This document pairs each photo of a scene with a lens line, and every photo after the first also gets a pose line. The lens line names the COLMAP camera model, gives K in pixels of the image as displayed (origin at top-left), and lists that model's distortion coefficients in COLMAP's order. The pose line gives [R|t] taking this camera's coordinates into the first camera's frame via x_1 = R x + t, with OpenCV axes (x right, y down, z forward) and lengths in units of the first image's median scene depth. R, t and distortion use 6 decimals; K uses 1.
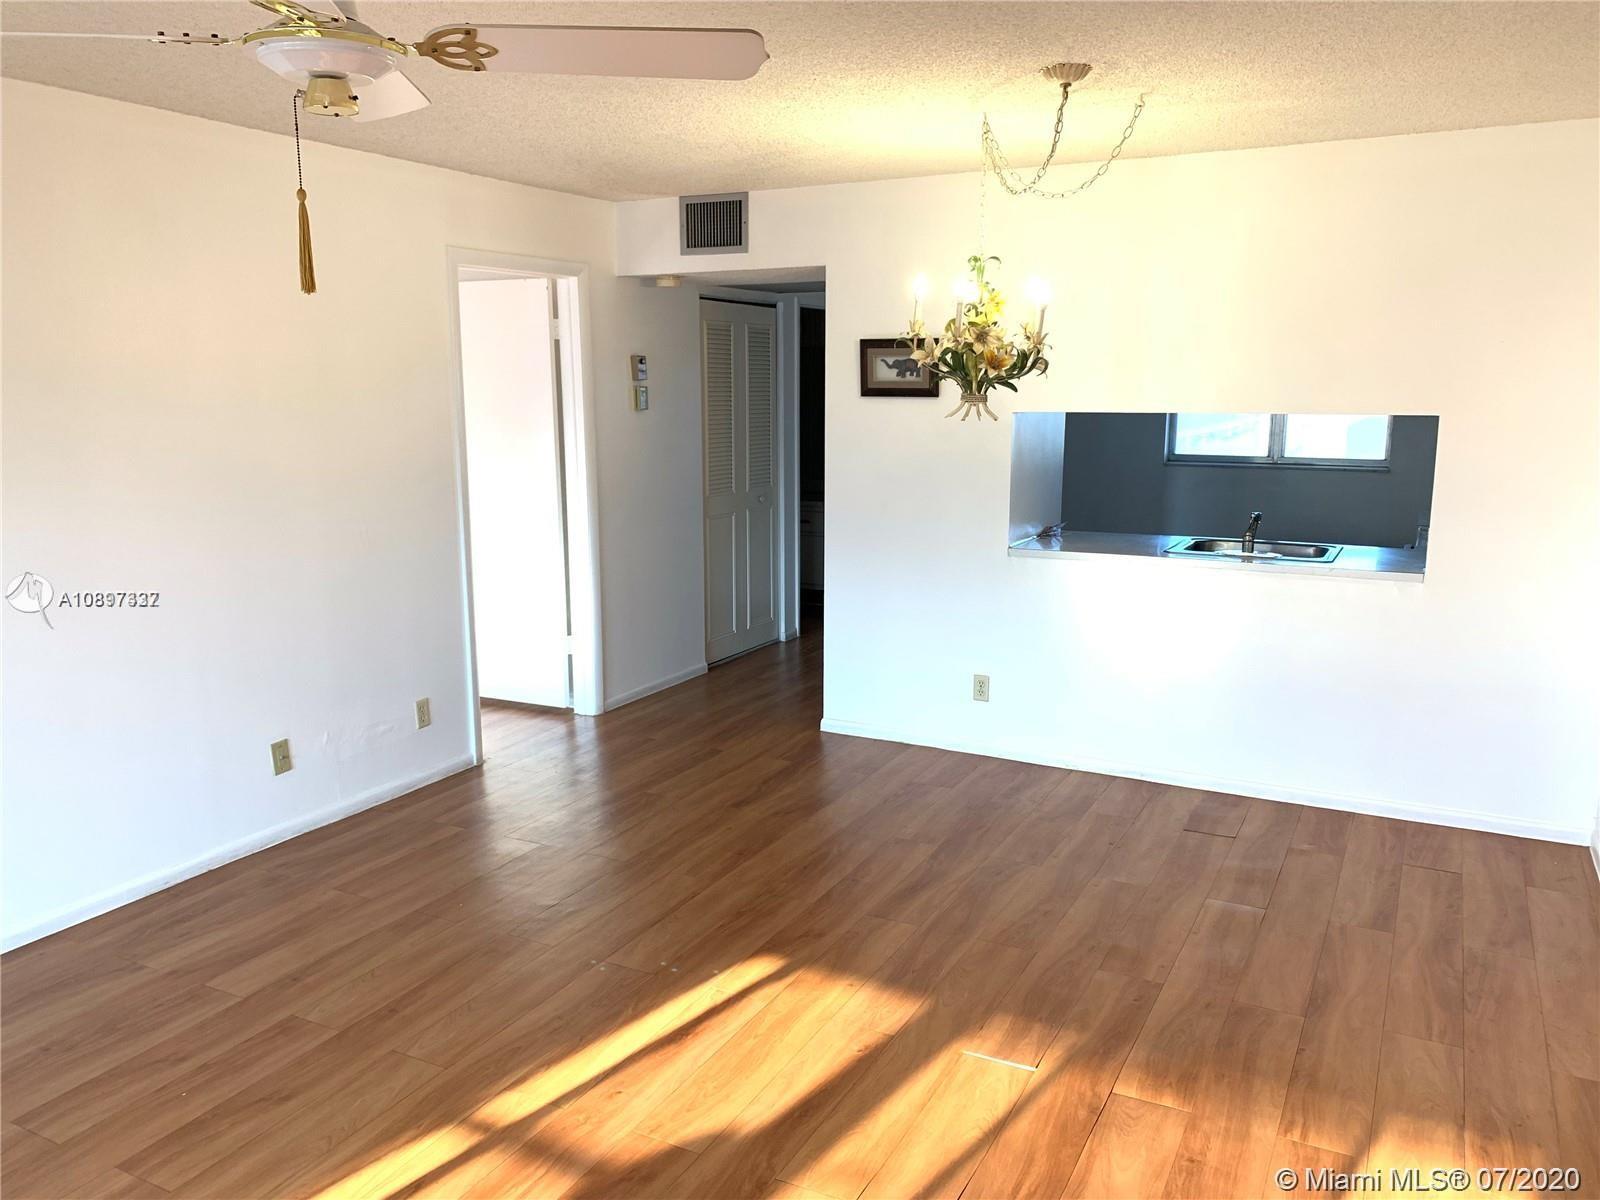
lens RADIAL K [[1214.1, 0, 798.7], [0, 1214.1, 630.2], [0, 0, 1]] dist [0.005997, -0.001962]
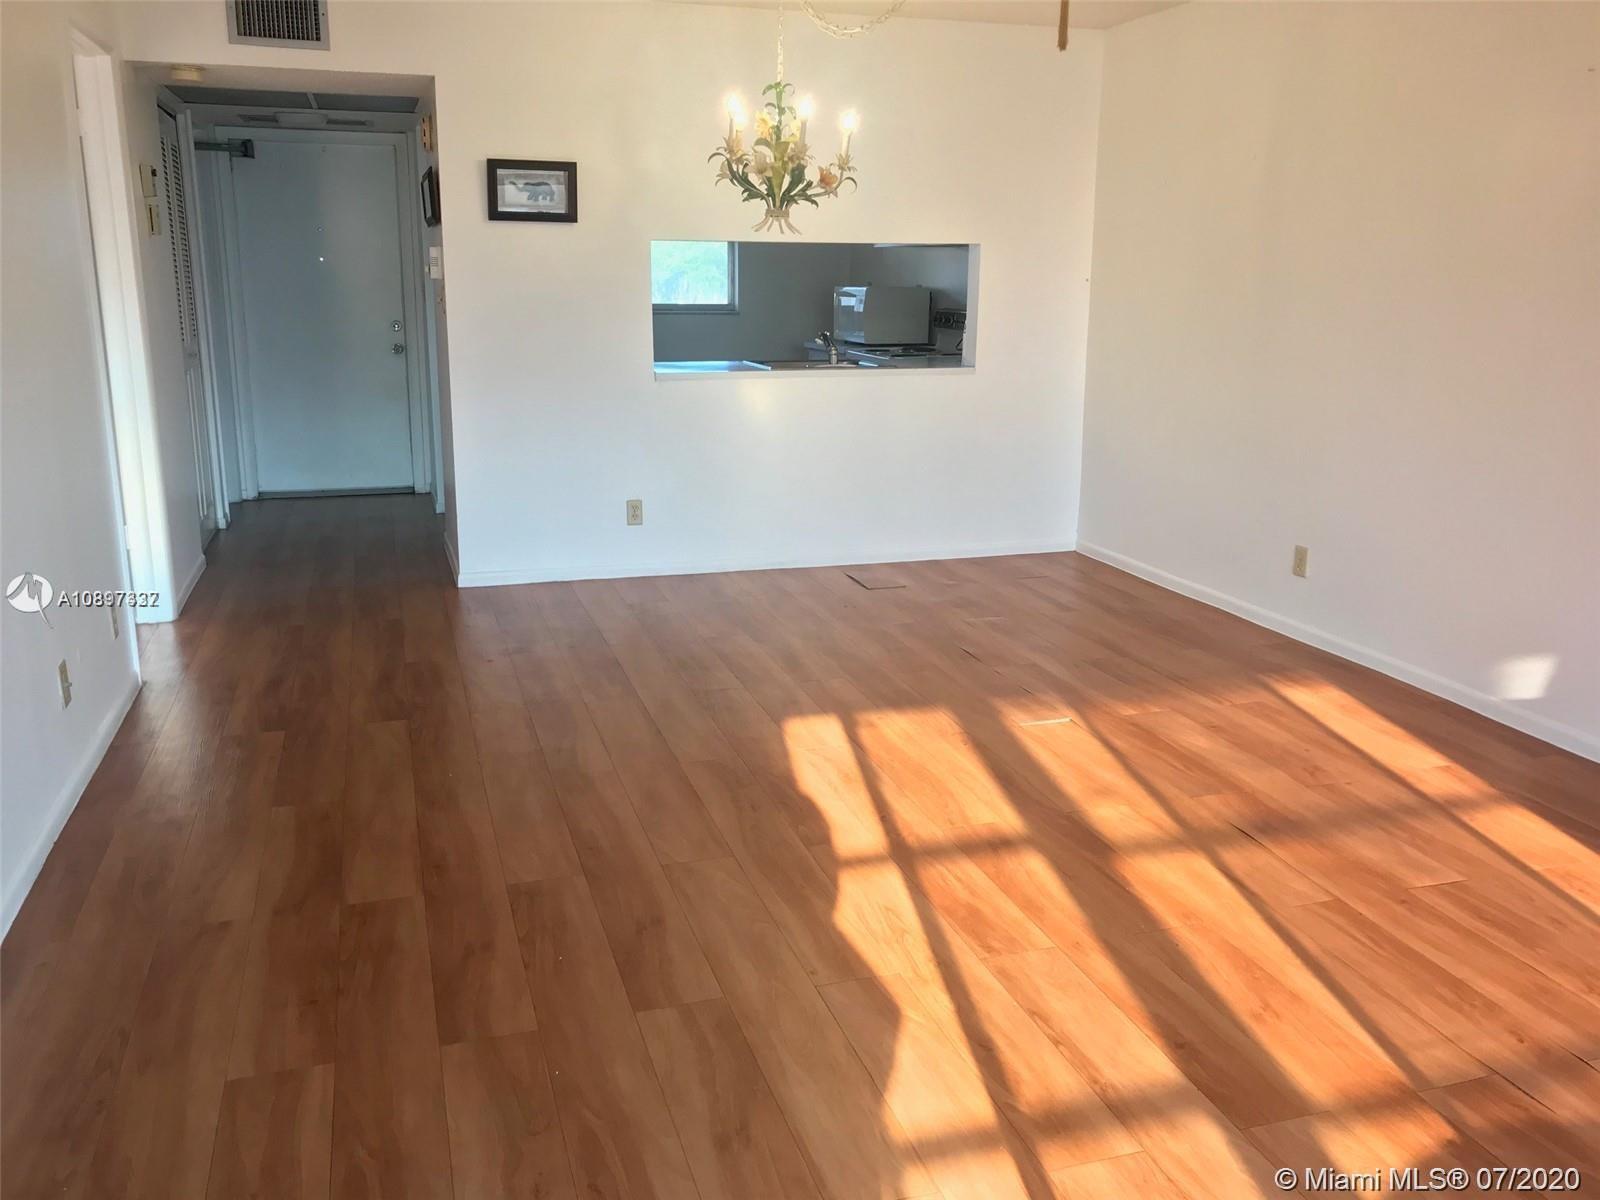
lens RADIAL K [[1300.1, 0, 800.0], [0, 1300.1, 600.0], [0, 0, 1]] dist [-0.009815, -0.009253]
pose [[0.699536, -0.166353, 0.694965, -0.721703], [0.130435, 0.985913, 0.104703, 0.035401], [-0.702592, 0.017404, 0.711380, 0.148103]]
